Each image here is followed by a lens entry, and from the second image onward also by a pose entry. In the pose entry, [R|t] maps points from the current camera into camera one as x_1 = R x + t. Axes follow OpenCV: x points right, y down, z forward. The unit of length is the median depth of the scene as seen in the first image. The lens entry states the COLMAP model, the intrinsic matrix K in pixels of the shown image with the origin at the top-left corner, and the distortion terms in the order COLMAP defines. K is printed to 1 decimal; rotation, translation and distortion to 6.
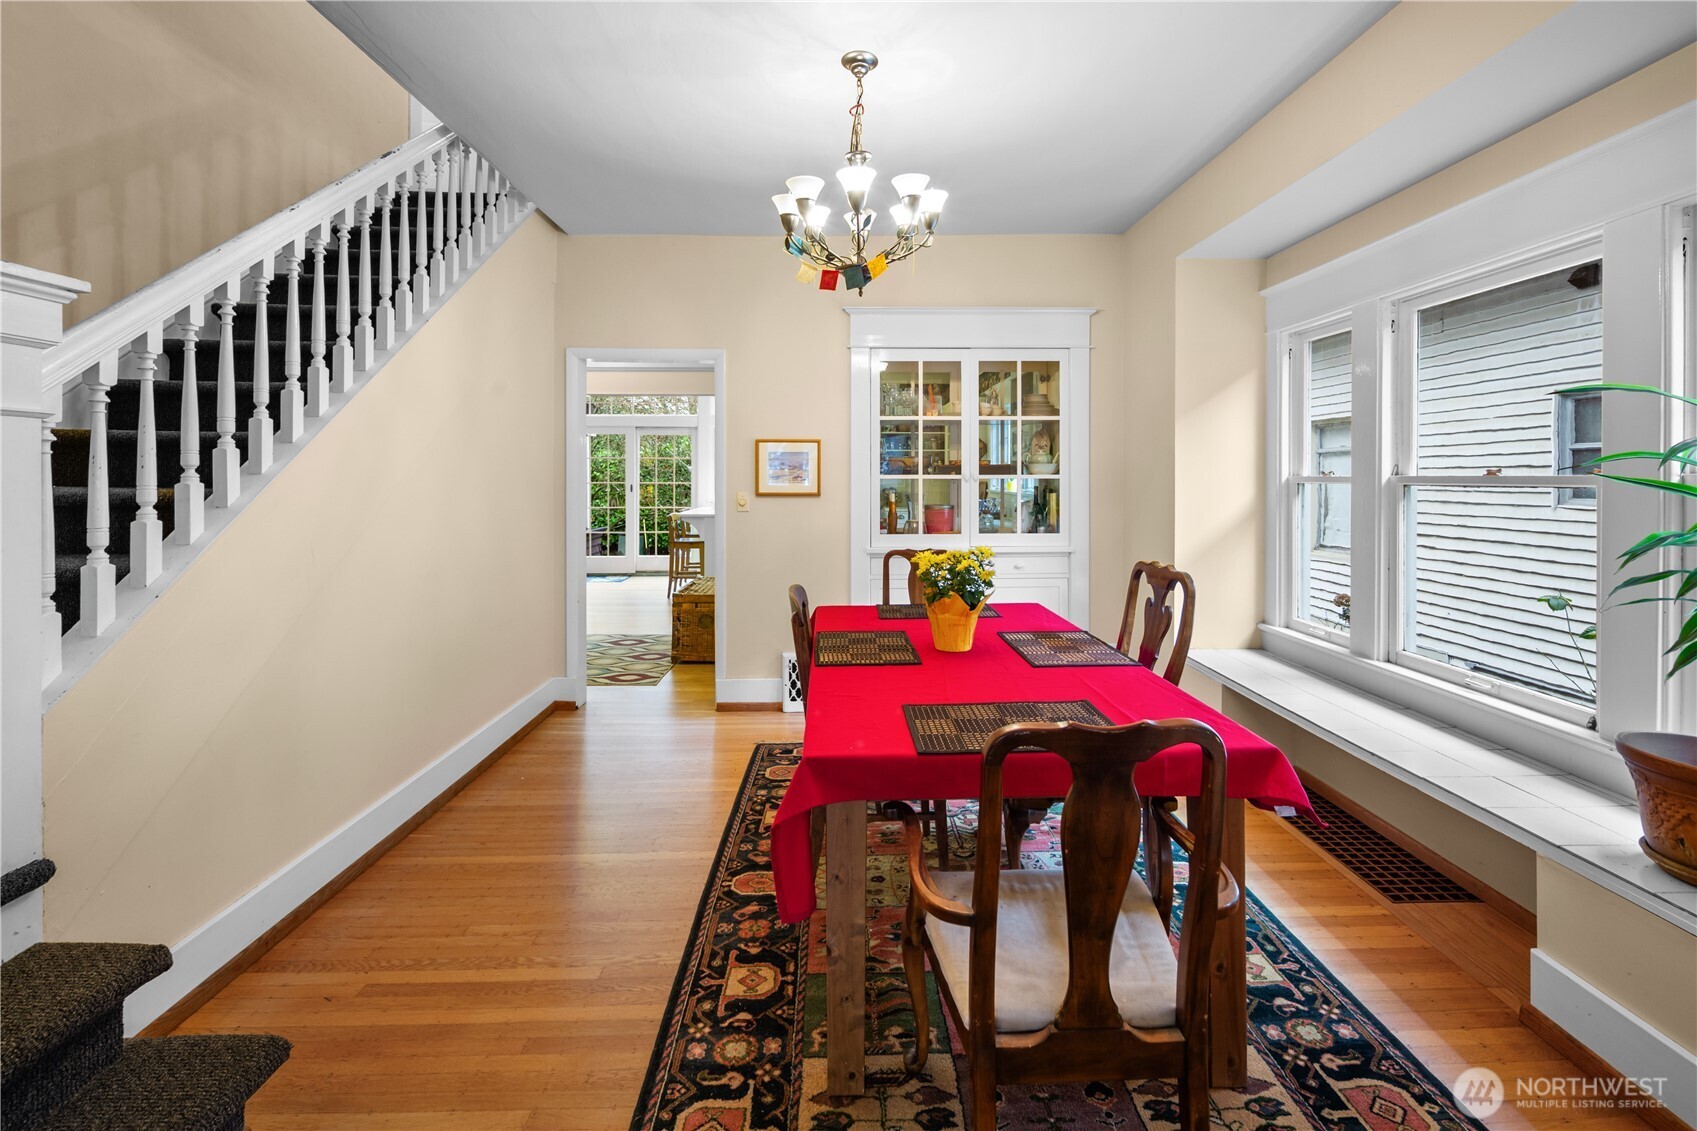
lens RADIAL K [[727.5, 0, 866.3], [0, 727.5, 474.0], [0, 0, 1]] dist [-0.001015, -0.000428]
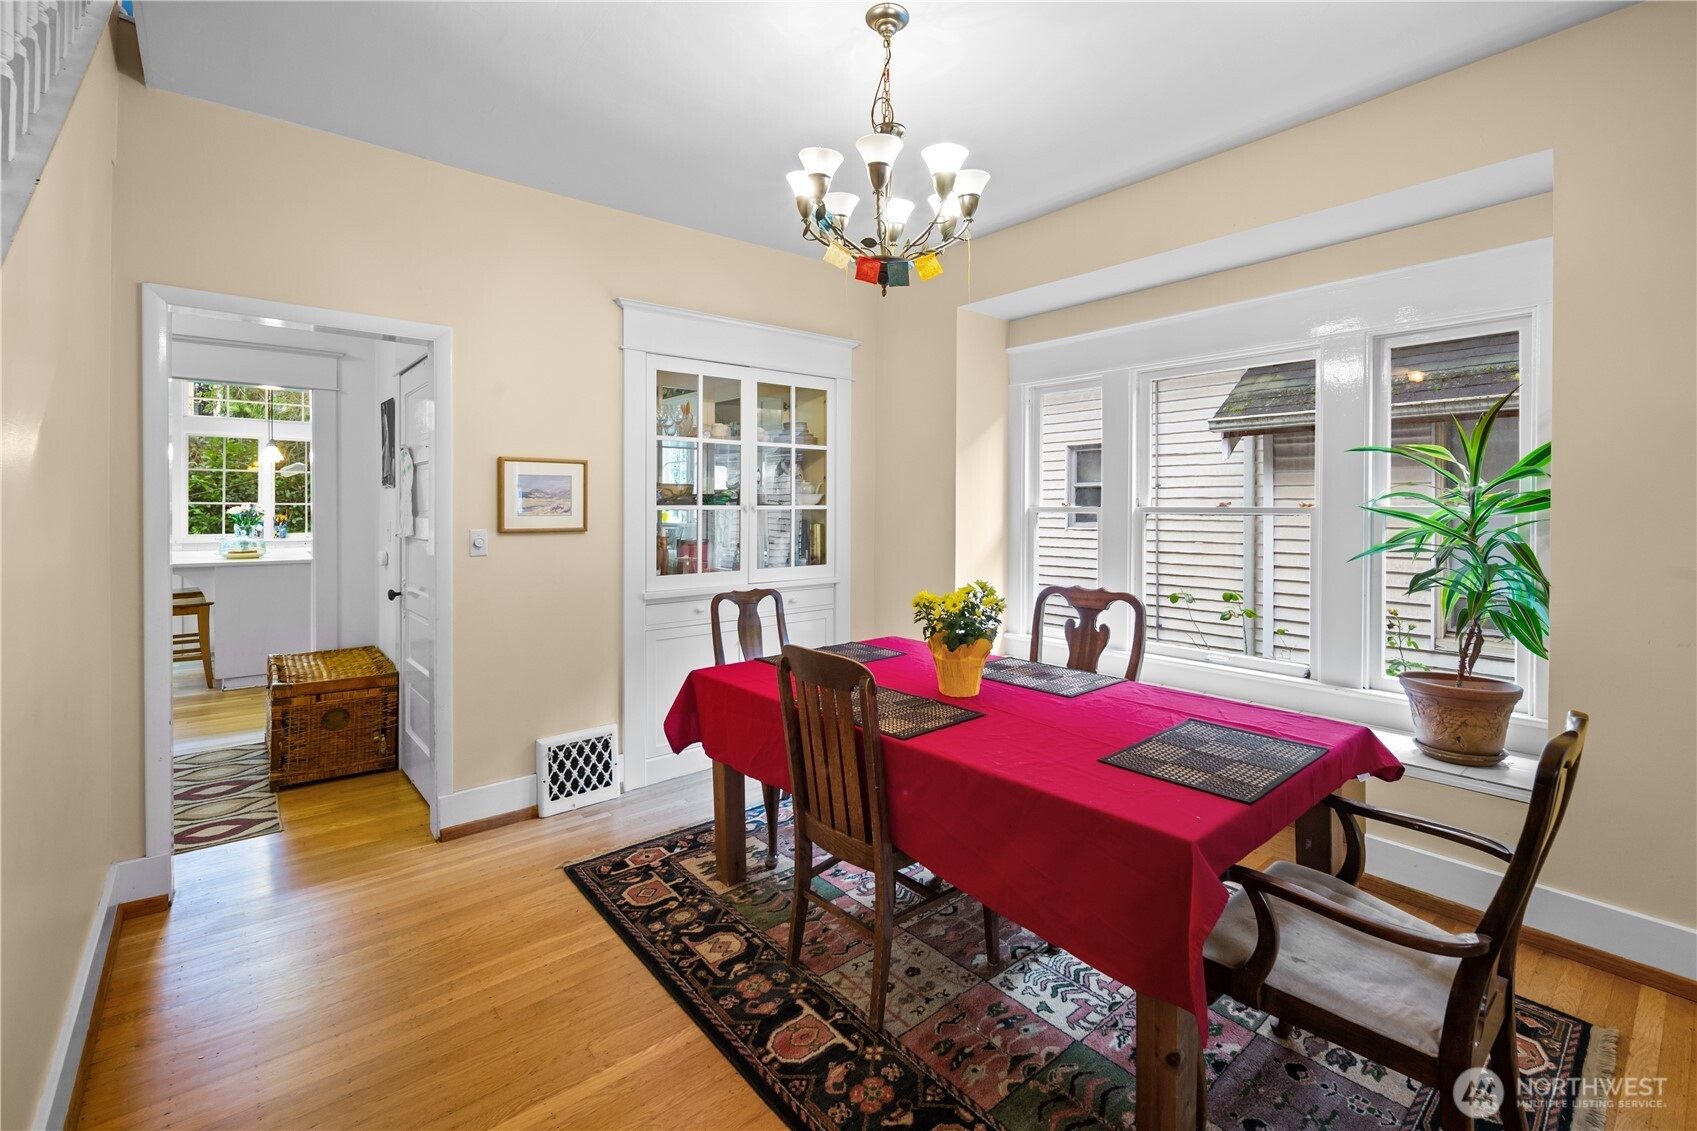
lens RADIAL K [[725.2, 0, 855.1], [0, 725.2, 509.4], [0, 0, 1]] dist [-0.000356, -0.000085]
pose [[0.786747, -0.002680, 0.617270, -0.490226], [-0.002839, 0.999964, 0.007959, -0.001883], [-0.617269, -0.008014, 0.786711, 0.312958]]
